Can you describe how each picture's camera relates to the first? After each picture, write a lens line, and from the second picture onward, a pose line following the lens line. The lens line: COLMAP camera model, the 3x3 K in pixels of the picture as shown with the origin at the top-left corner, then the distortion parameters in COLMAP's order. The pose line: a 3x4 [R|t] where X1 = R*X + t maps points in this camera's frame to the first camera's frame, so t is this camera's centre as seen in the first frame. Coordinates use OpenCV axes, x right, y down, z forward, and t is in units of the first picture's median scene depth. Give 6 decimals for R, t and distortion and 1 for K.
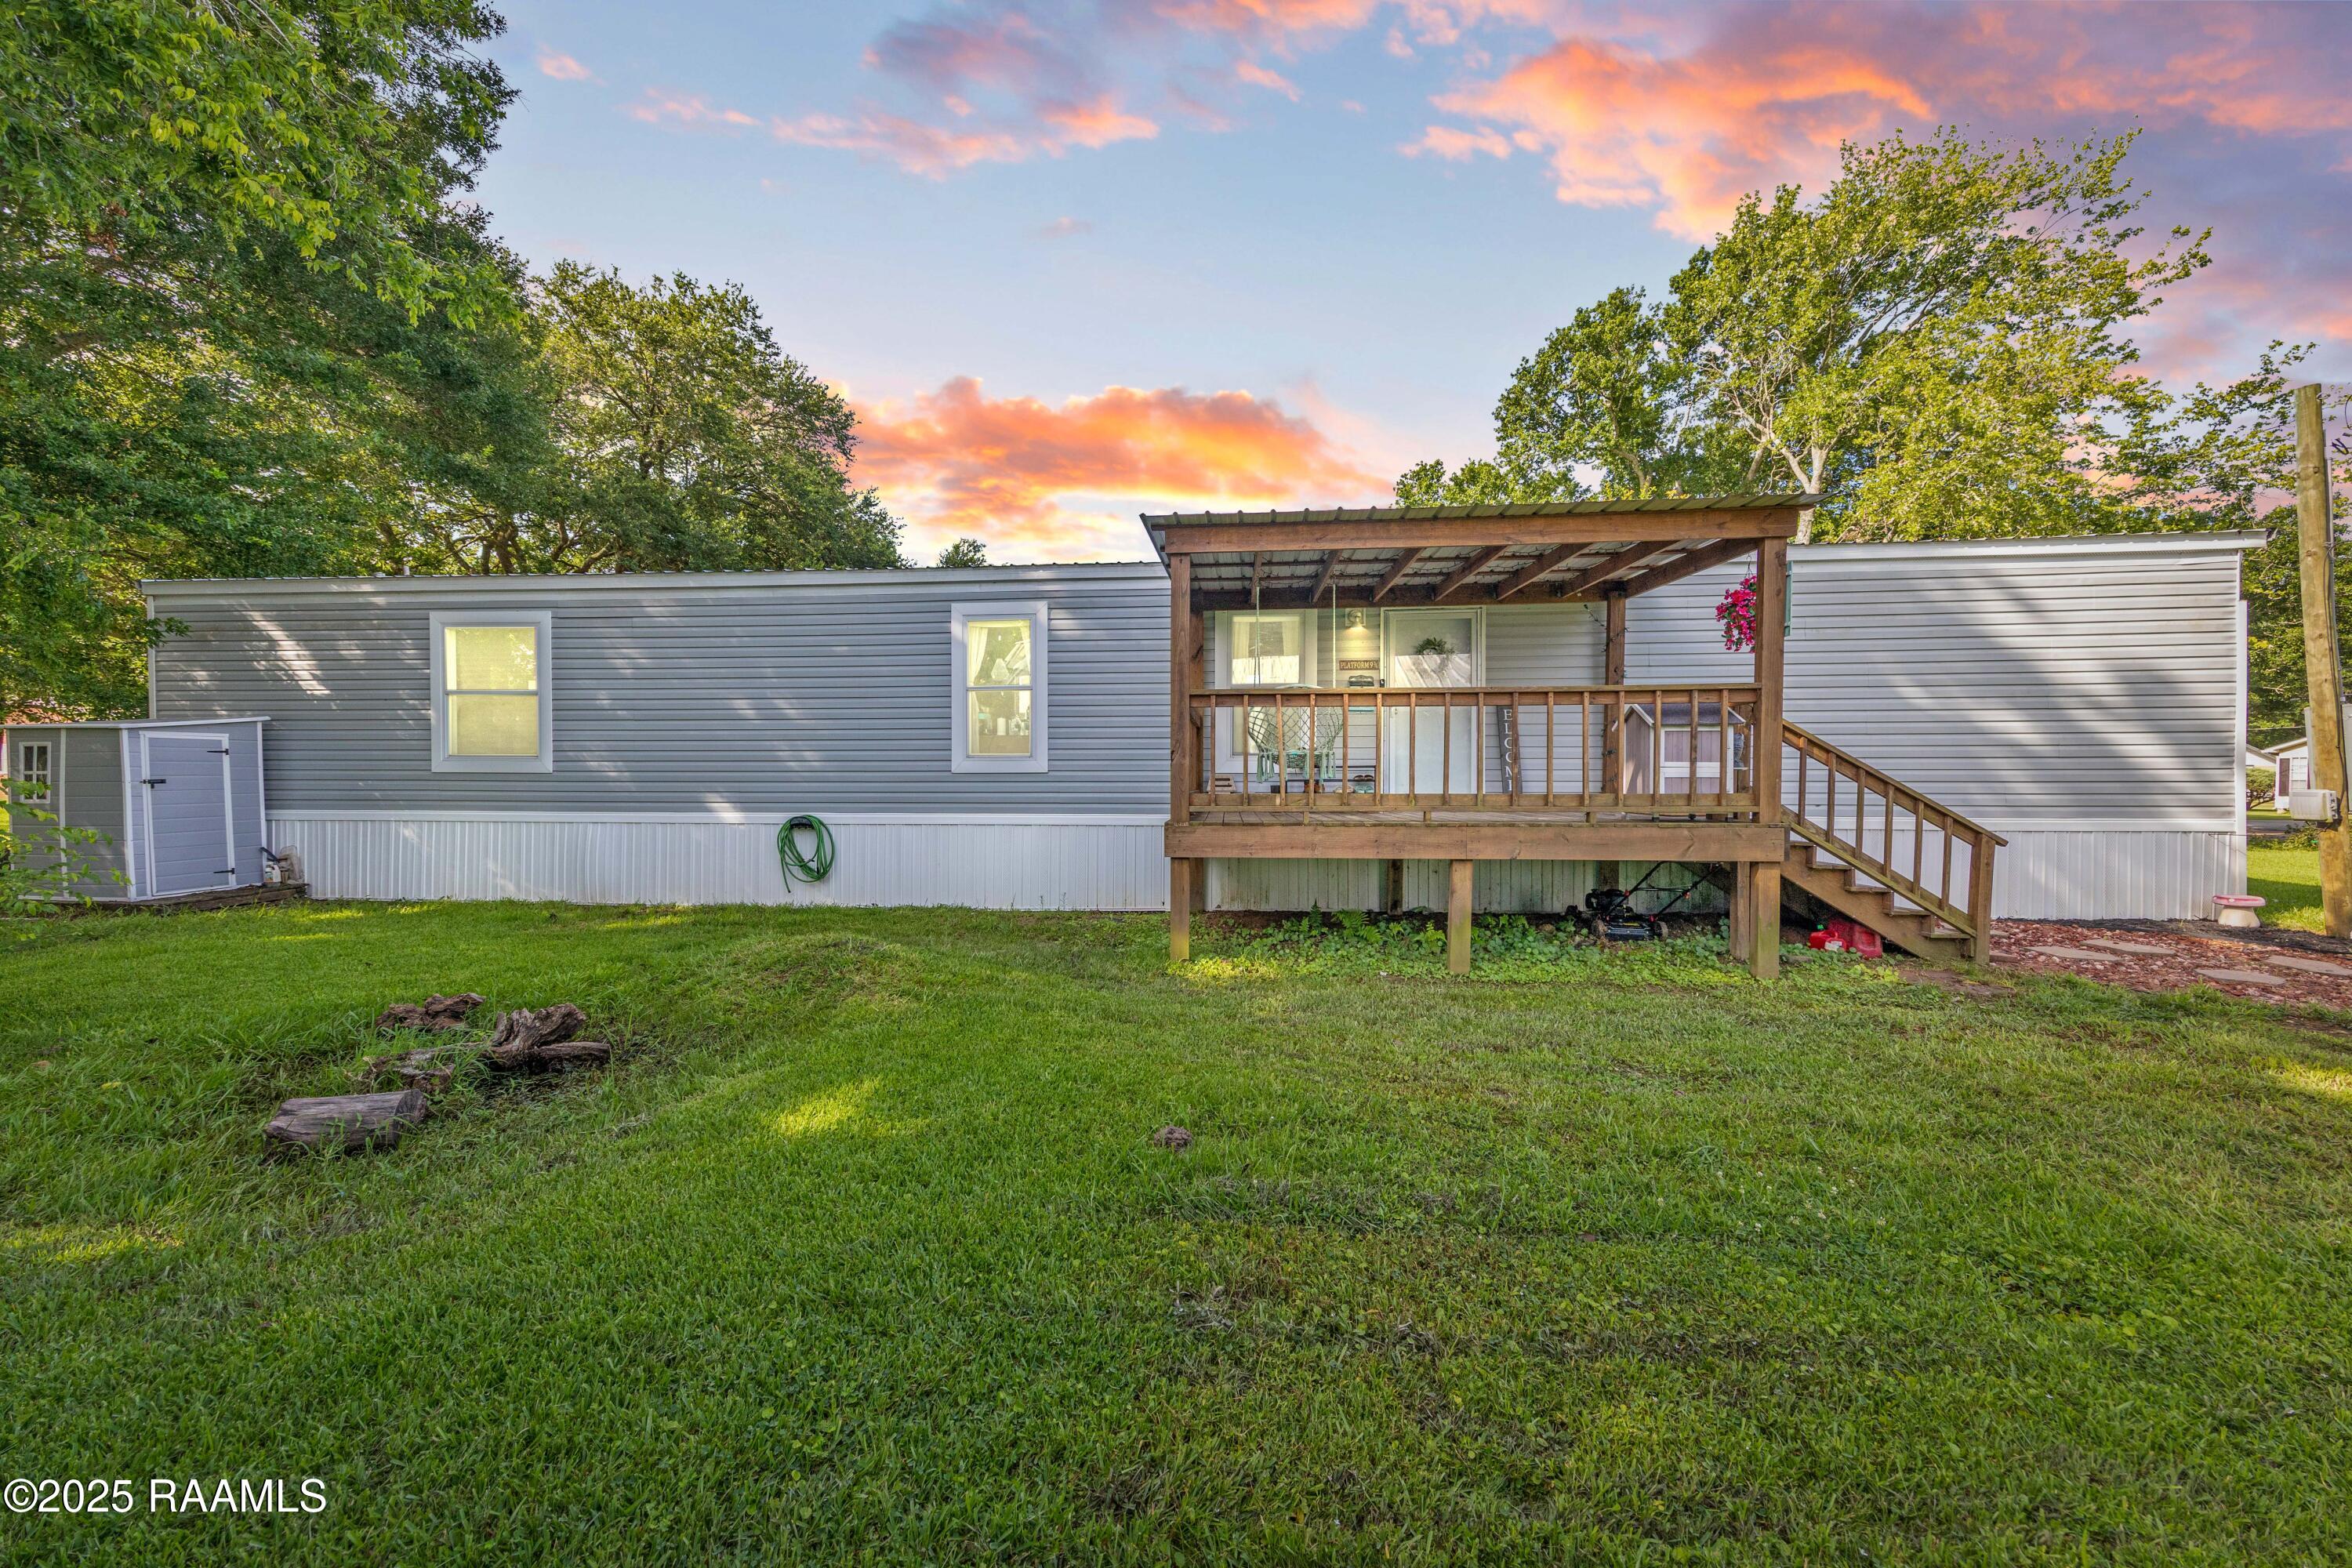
lens RADIAL K [[824.7, 0, 1176.4], [0, 824.7, 776.3], [0, 0, 1]] dist [-0.000487, -0.000014]
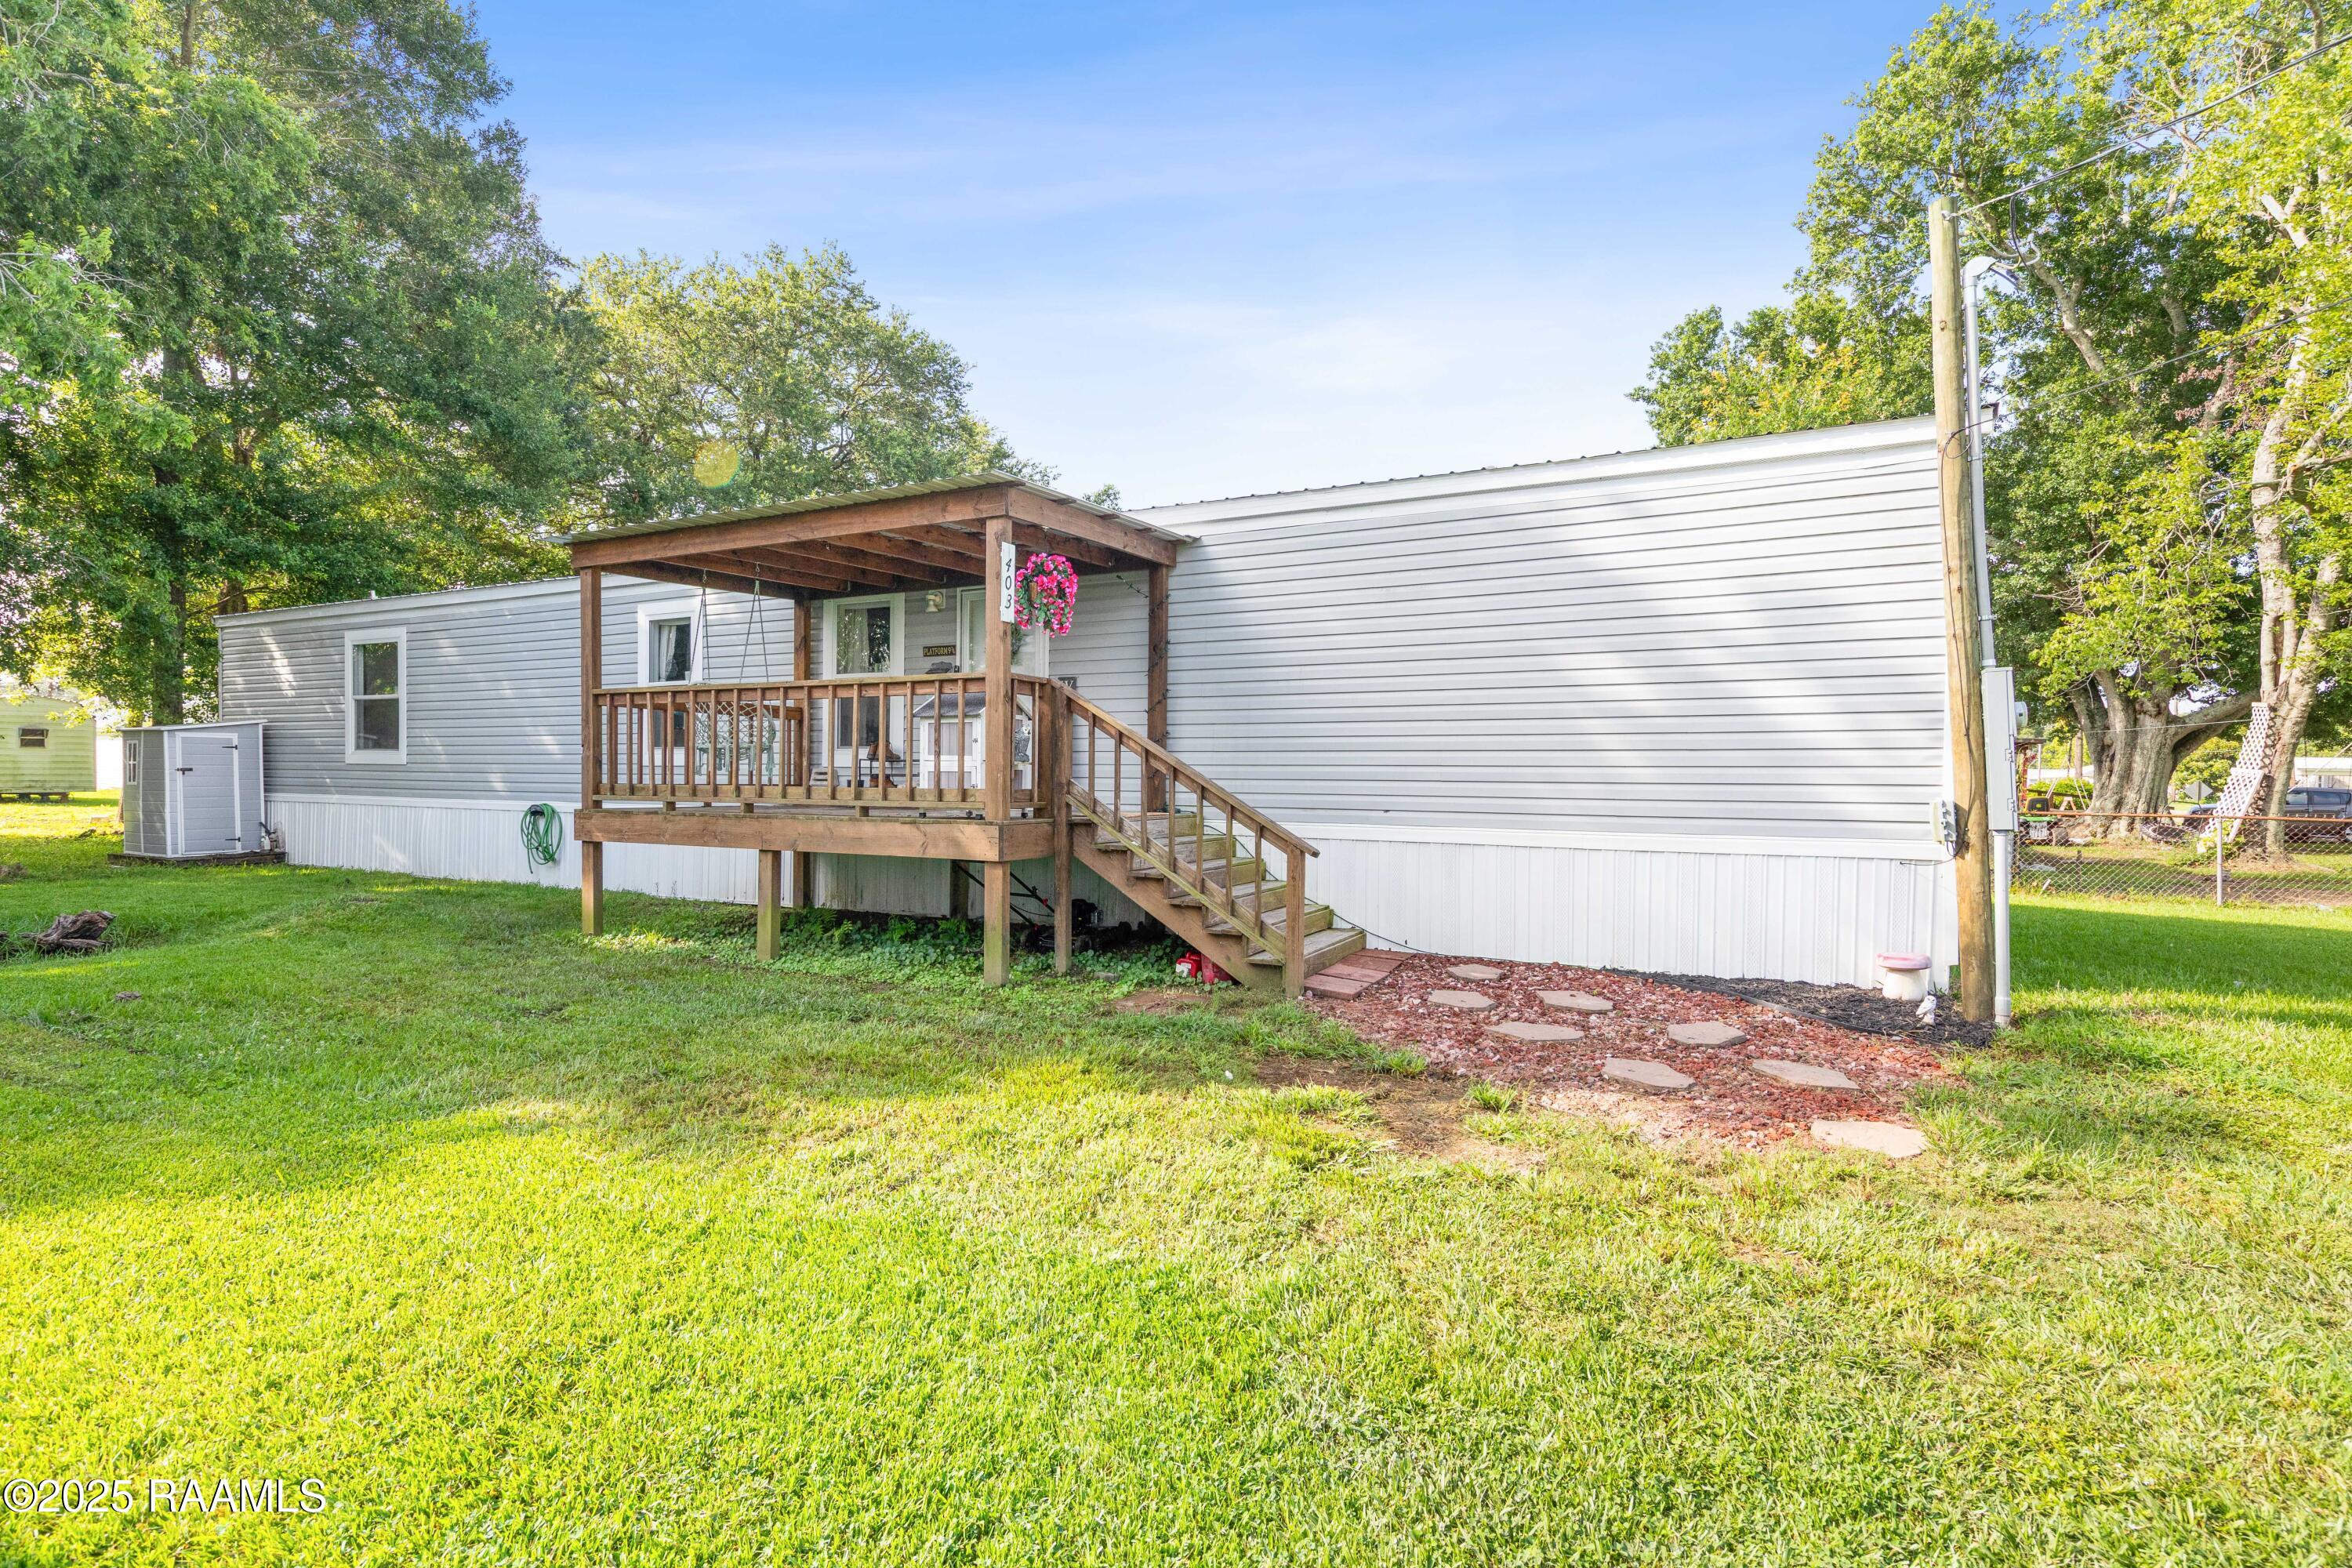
lens RADIAL K [[1131.1, 0, 1174.4], [0, 1131.1, 782.2], [0, 0, 1]] dist [-0.004570, -0.000178]
pose [[0.921669, 0.009182, -0.387869, 0.957706], [-0.006909, 0.999950, 0.007254, 0.001112], [0.387916, -0.004006, 0.921686, -0.075206]]
